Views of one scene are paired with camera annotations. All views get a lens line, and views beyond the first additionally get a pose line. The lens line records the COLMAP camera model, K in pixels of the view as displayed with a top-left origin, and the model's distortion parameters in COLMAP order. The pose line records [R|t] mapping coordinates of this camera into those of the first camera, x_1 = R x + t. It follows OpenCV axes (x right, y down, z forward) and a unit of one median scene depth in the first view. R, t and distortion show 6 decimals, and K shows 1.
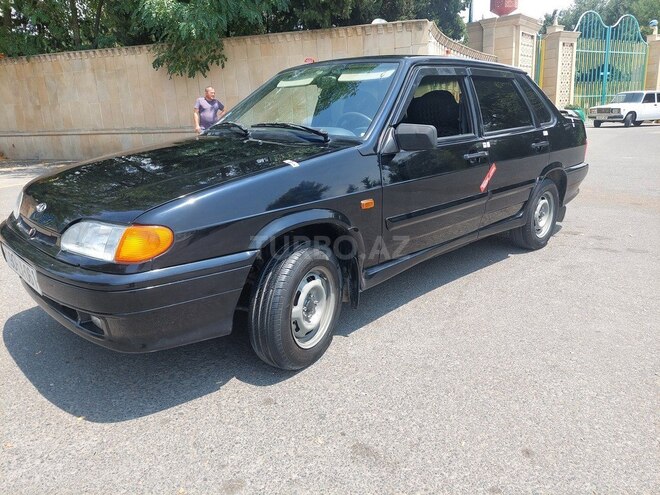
lens RADIAL K [[490.2, 0, 330.0], [0, 490.2, 247.5], [0, 0, 1]] dist [0.058314, -0.052097]
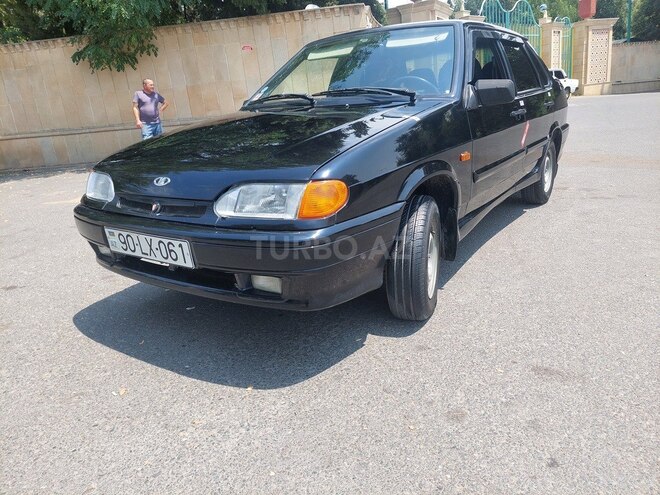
lens RADIAL K [[491.1, 0, 333.8], [0, 491.1, 248.3], [0, 0, 1]] dist [0.057703, -0.053061]
pose [[0.979475, -0.103908, 0.172718, -0.250495], [0.101629, 0.994579, 0.022014, 0.033832], [-0.174069, -0.004009, 0.984725, 0.006932]]
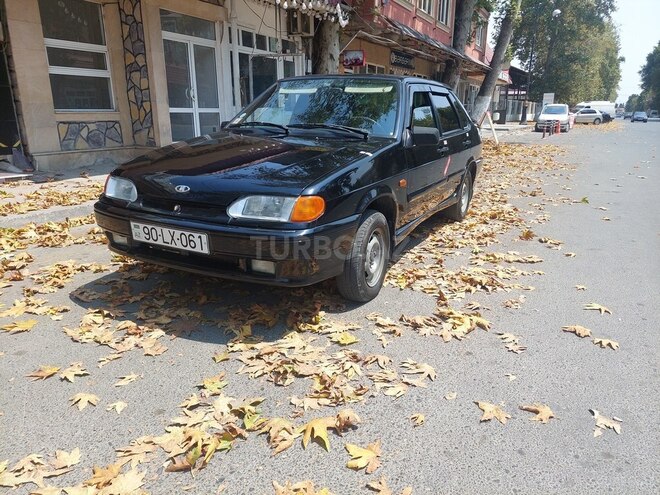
lens RADIAL K [[491.1, 0, 333.8], [0, 491.1, 248.3], [0, 0, 1]] dist [0.057703, -0.053061]
pose [[0.950117, -0.058967, 0.306270, -0.350167], [0.057992, 0.998241, 0.012292, 0.044404], [-0.306456, 0.006082, 0.951865, -0.182534]]
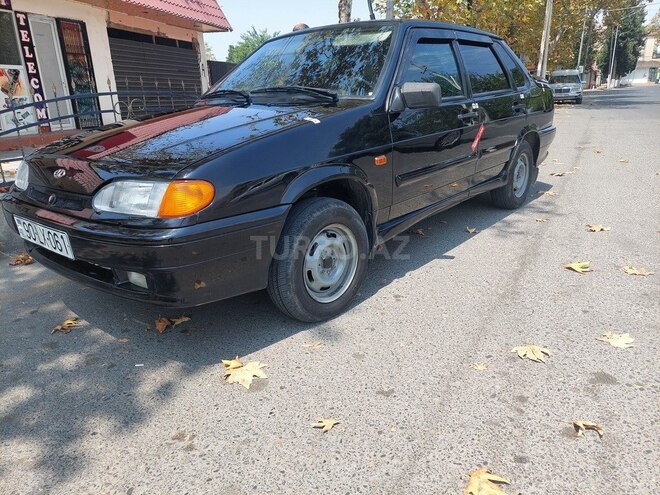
lens RADIAL K [[491.1, 0, 333.8], [0, 491.1, 248.3], [0, 0, 1]] dist [0.057703, -0.053061]
pose [[0.993797, -0.055500, 0.096375, -0.083231], [0.052491, 0.998060, 0.033492, 0.035468], [-0.098047, -0.028225, 0.994781, -0.019875]]
